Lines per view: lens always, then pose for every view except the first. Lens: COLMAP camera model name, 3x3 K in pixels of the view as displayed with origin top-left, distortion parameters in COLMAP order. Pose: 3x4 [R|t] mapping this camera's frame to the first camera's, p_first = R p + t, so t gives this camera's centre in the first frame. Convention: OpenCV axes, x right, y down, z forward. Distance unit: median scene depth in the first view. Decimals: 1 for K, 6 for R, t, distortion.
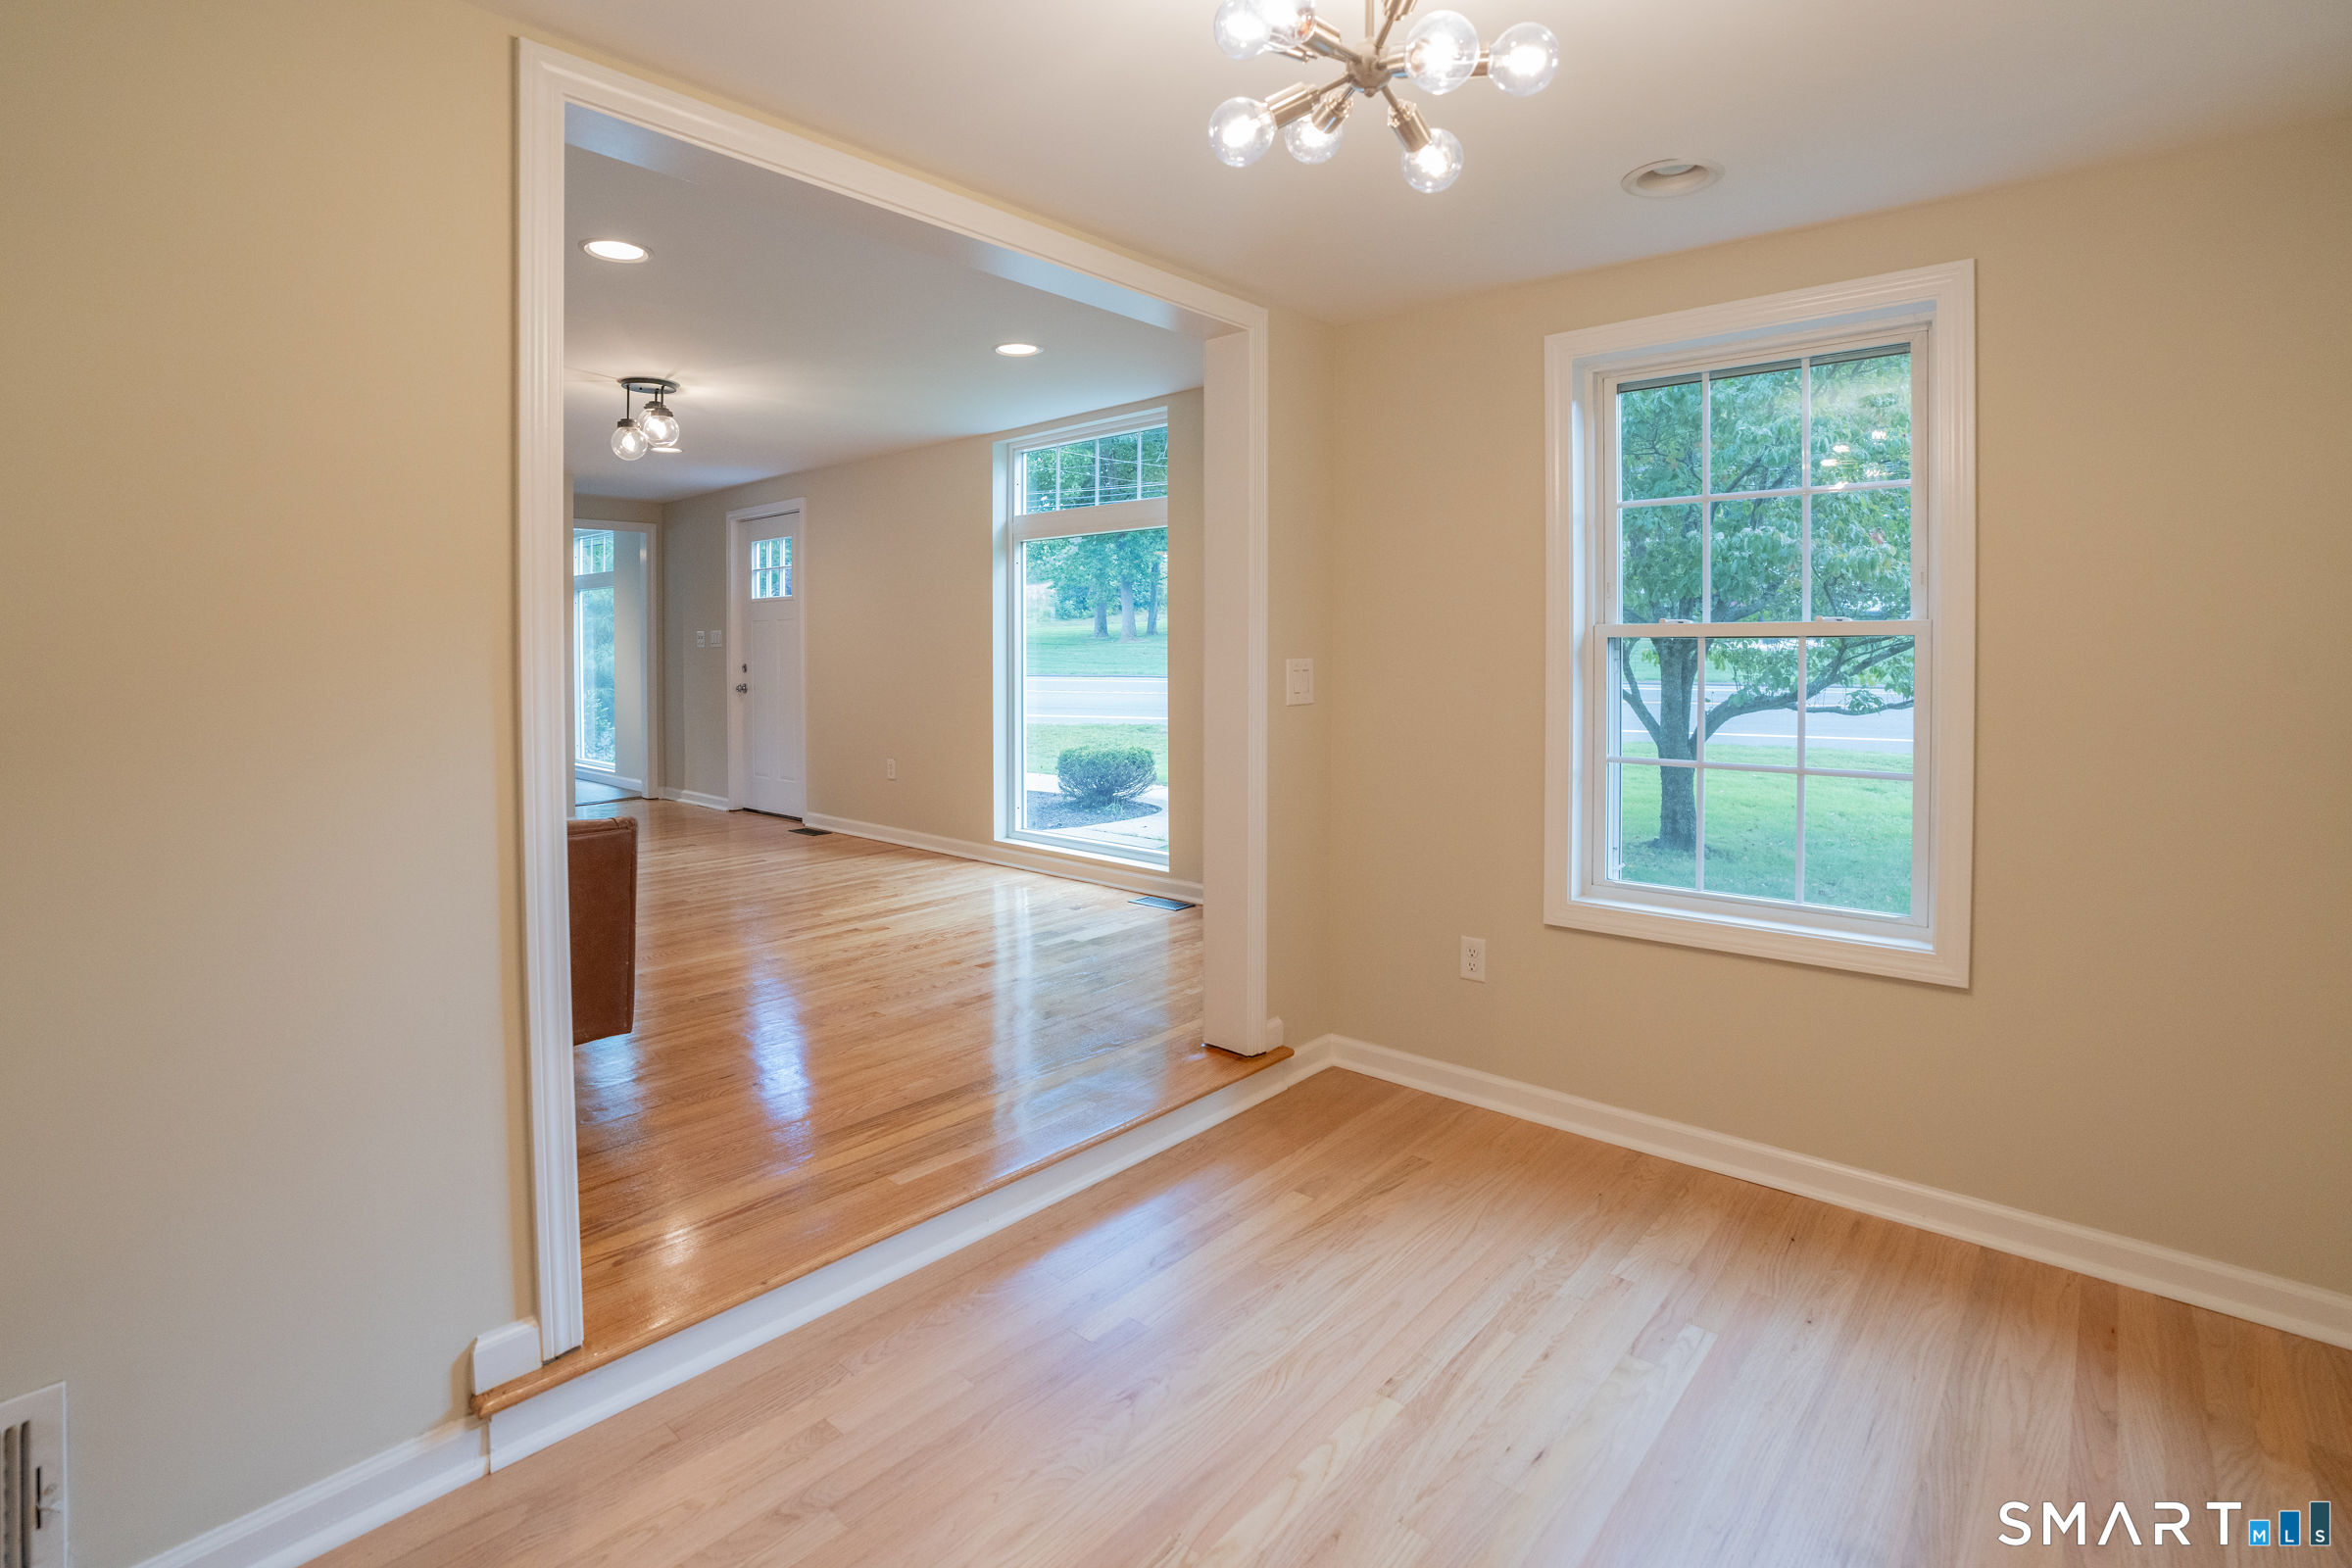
lens RADIAL K [[1118.5, 0, 1244.9], [0, 1118.5, 780.8], [0, 0, 1]] dist [-0.052225, 0.000167]
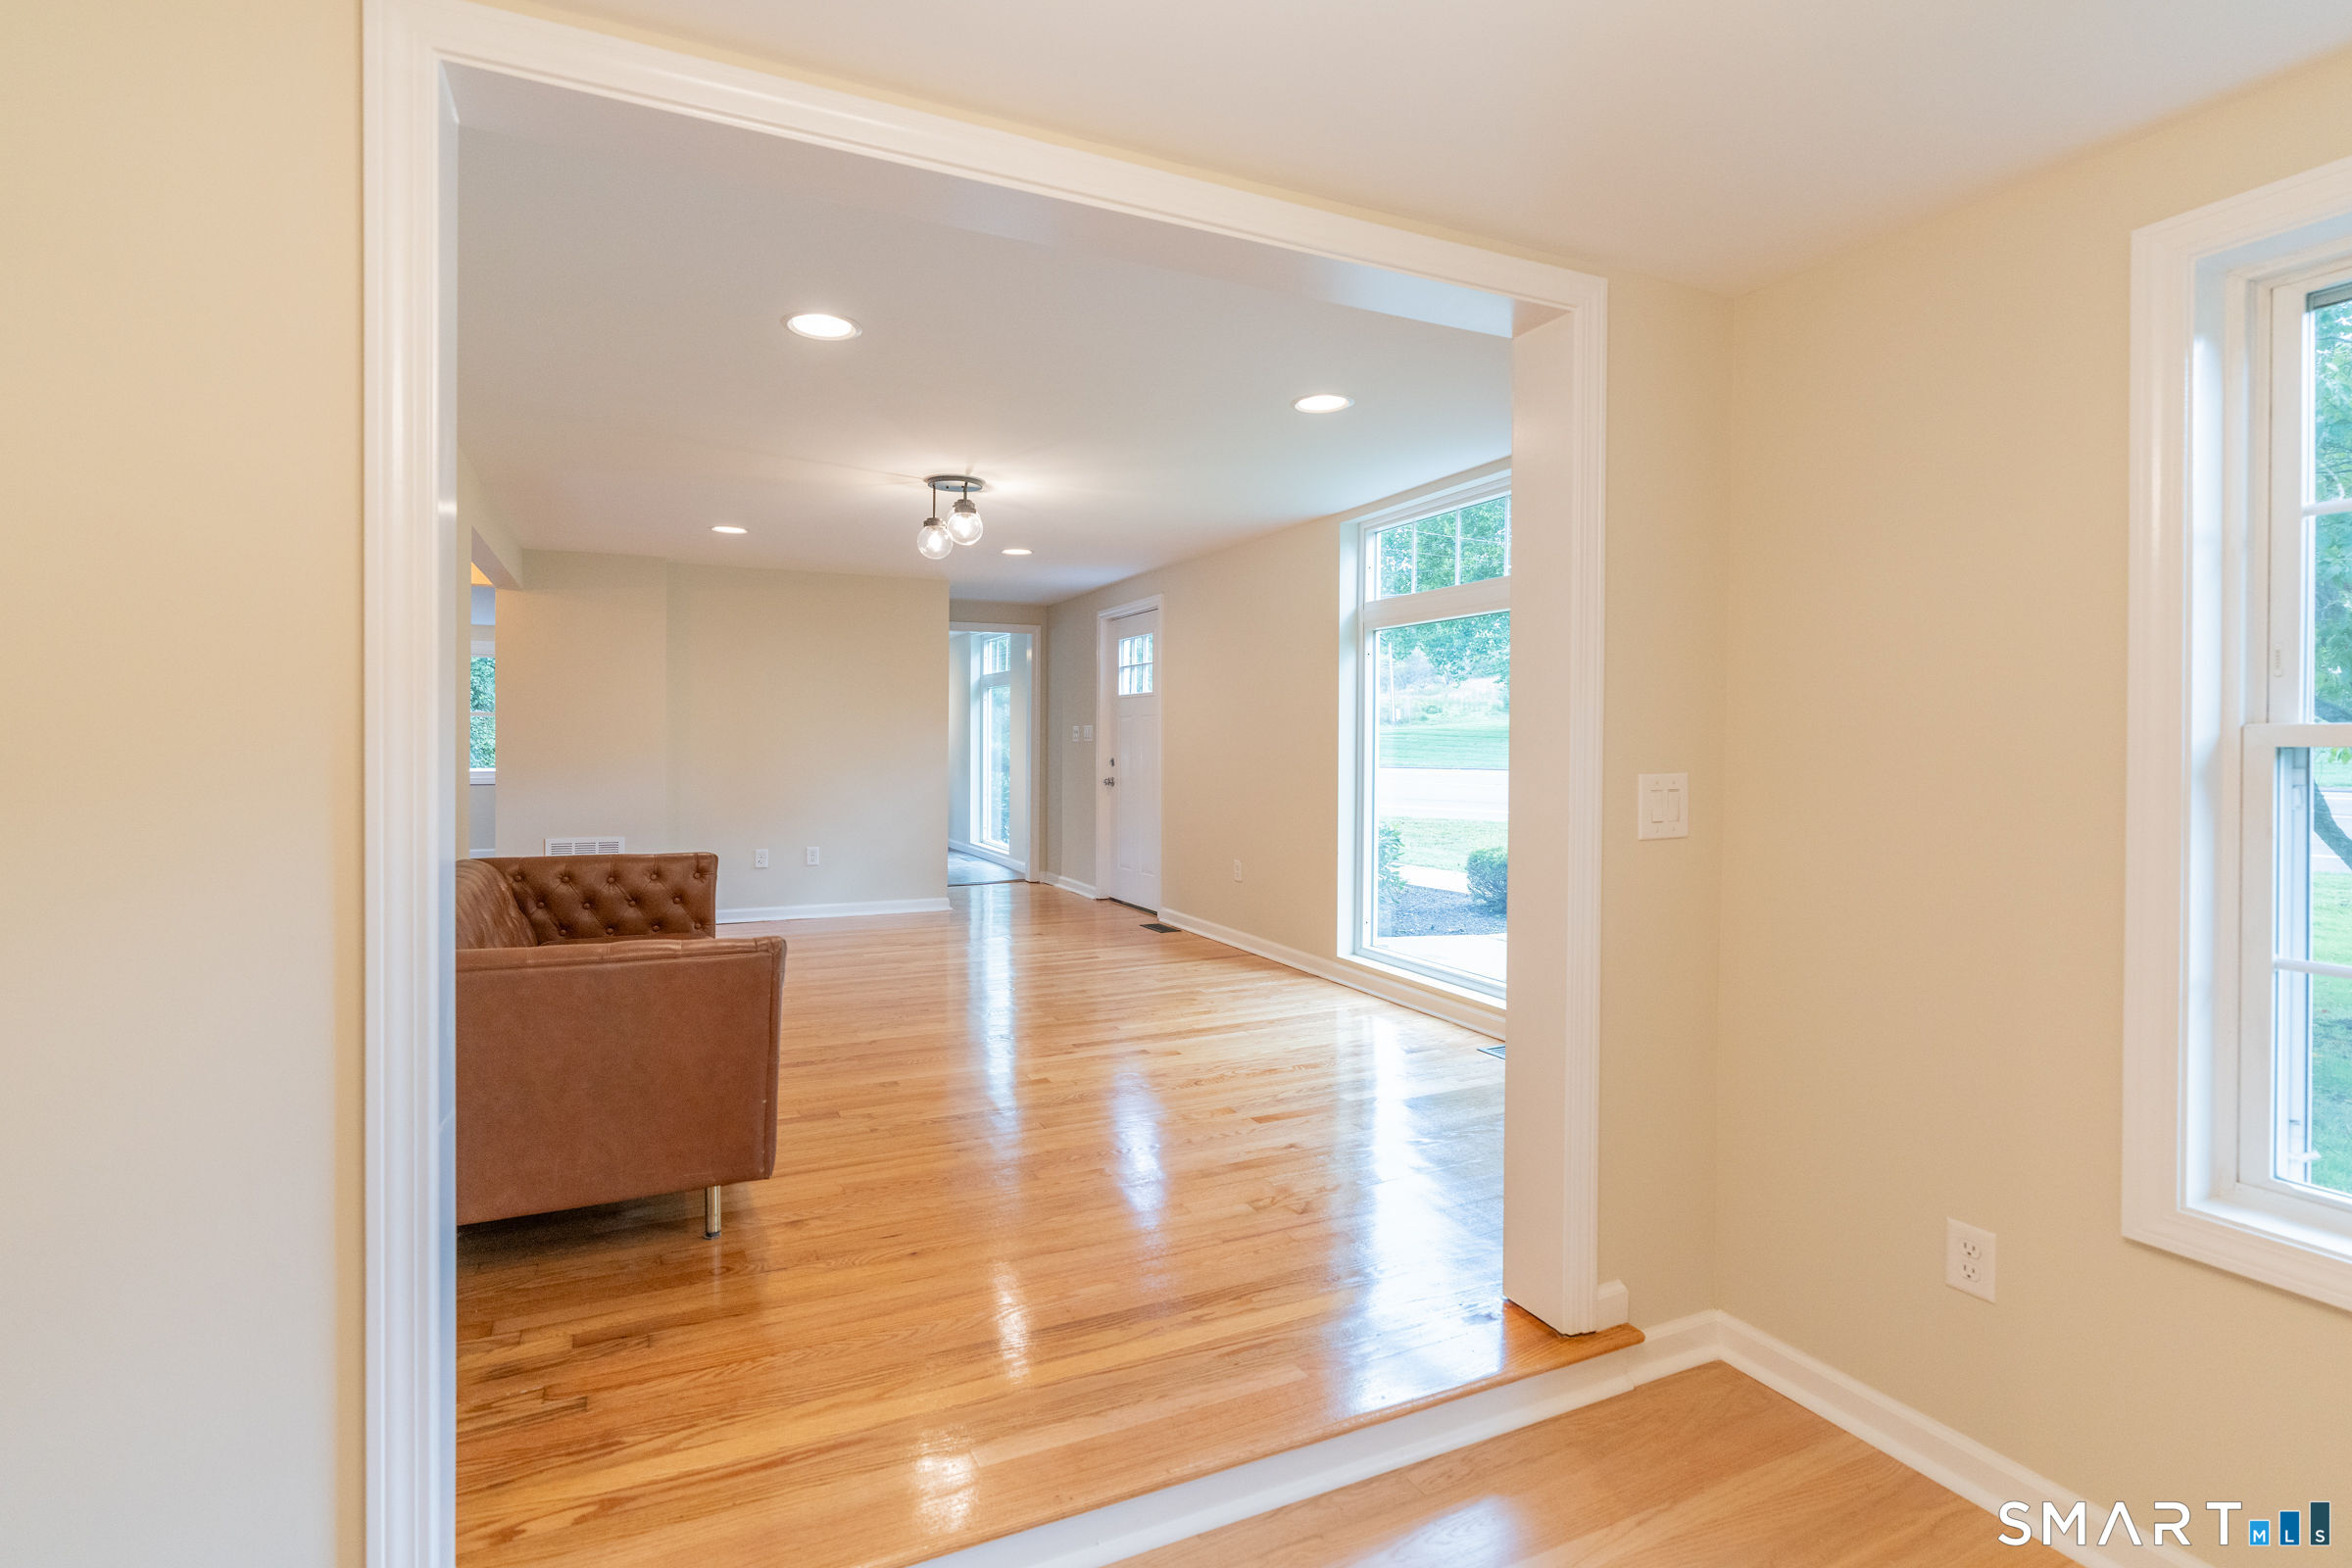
lens RADIAL K [[1088.5, 0, 1121.8], [0, 1088.5, 786.1], [0, 0, 1]] dist [0.000463, 0.000846]
pose [[0.879257, 0.026877, -0.475589, 0.047455], [-0.063302, 0.996145, -0.060736, -0.024042], [0.472123, 0.083509, 0.877568, 0.151099]]
